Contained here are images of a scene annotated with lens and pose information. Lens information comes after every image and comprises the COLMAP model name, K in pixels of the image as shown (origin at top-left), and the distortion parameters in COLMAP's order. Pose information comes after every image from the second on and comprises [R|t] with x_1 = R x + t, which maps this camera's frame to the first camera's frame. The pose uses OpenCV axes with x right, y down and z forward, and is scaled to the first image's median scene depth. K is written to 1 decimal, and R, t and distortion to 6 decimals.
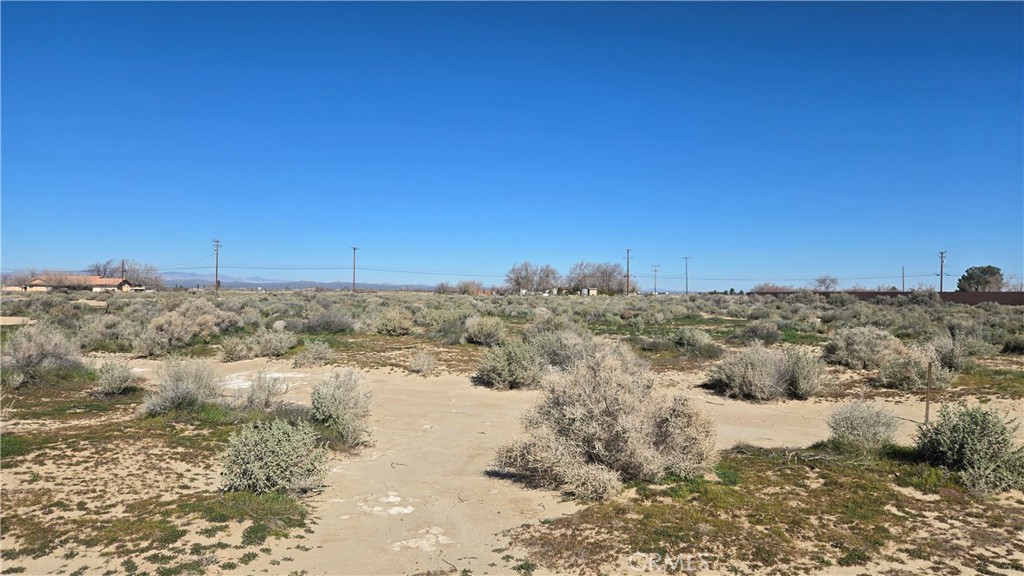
lens RADIAL K [[681.6, 0, 516.6], [0, 681.6, 289.8], [0, 0, 1]] dist [0.074148, -0.057105]
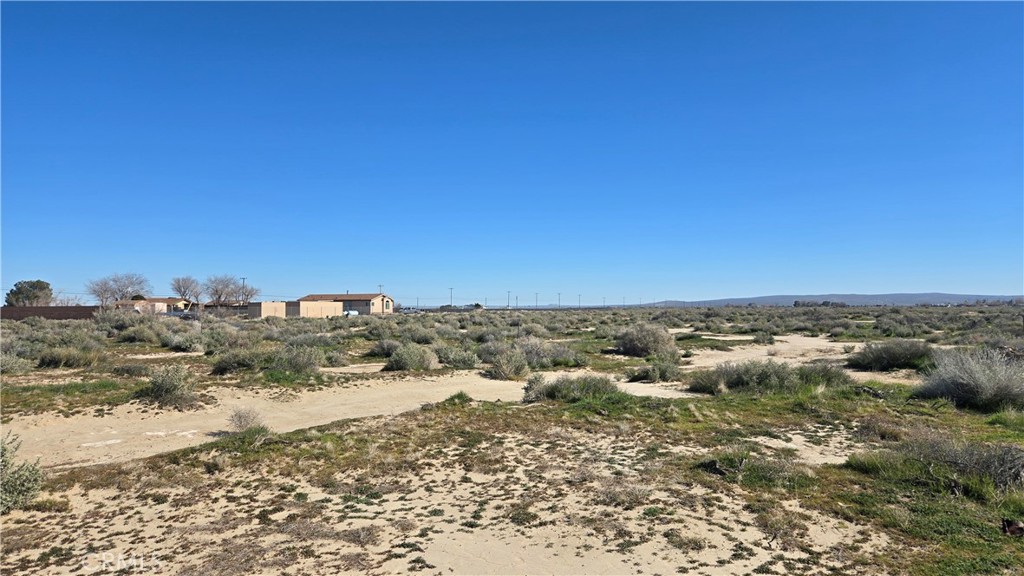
lens RADIAL K [[685.9, 0, 517.2], [0, 685.9, 294.5], [0, 0, 1]] dist [0.082020, -0.069491]
pose [[0.368399, 0.008766, 0.929626, 0.053001], [0.004344, 0.999928, -0.011150, -0.000110], [-0.929658, 0.008146, 0.368335, -0.011972]]
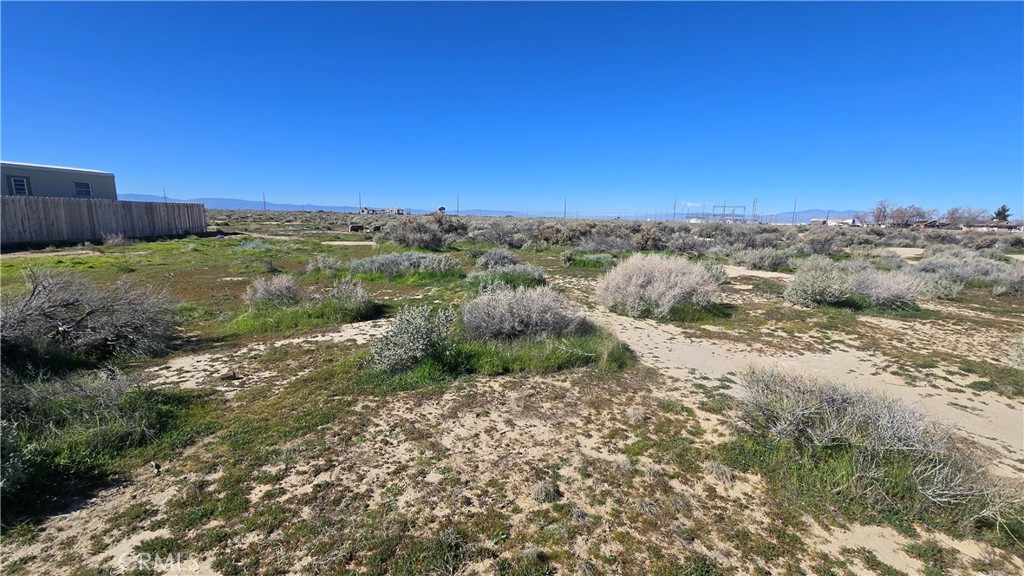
lens RADIAL K [[417.9, 0, 508.3], [0, 417.9, 288.2], [0, 0, 1]] dist [-0.009020, 0.003573]
pose [[-0.060253, 0.157958, -0.985606, 0.394086], [-0.021985, 0.986950, 0.159517, 0.014654], [0.997941, 0.031280, -0.055994, 0.007355]]
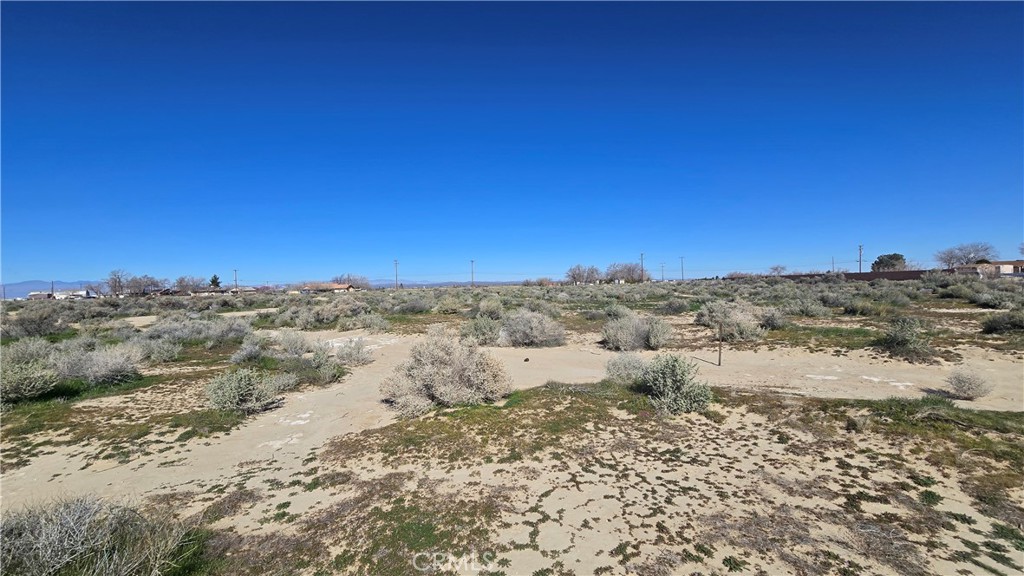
lens RADIAL K [[418.1, 0, 507.5], [0, 418.1, 284.3], [0, 0, 1]] dist [0.002623, 0.001007]
pose [[0.986684, -0.037588, -0.158243, 0.429524], [0.037915, 0.999281, -0.000954, 0.004425], [0.158165, -0.005058, 0.987400, 0.066176]]
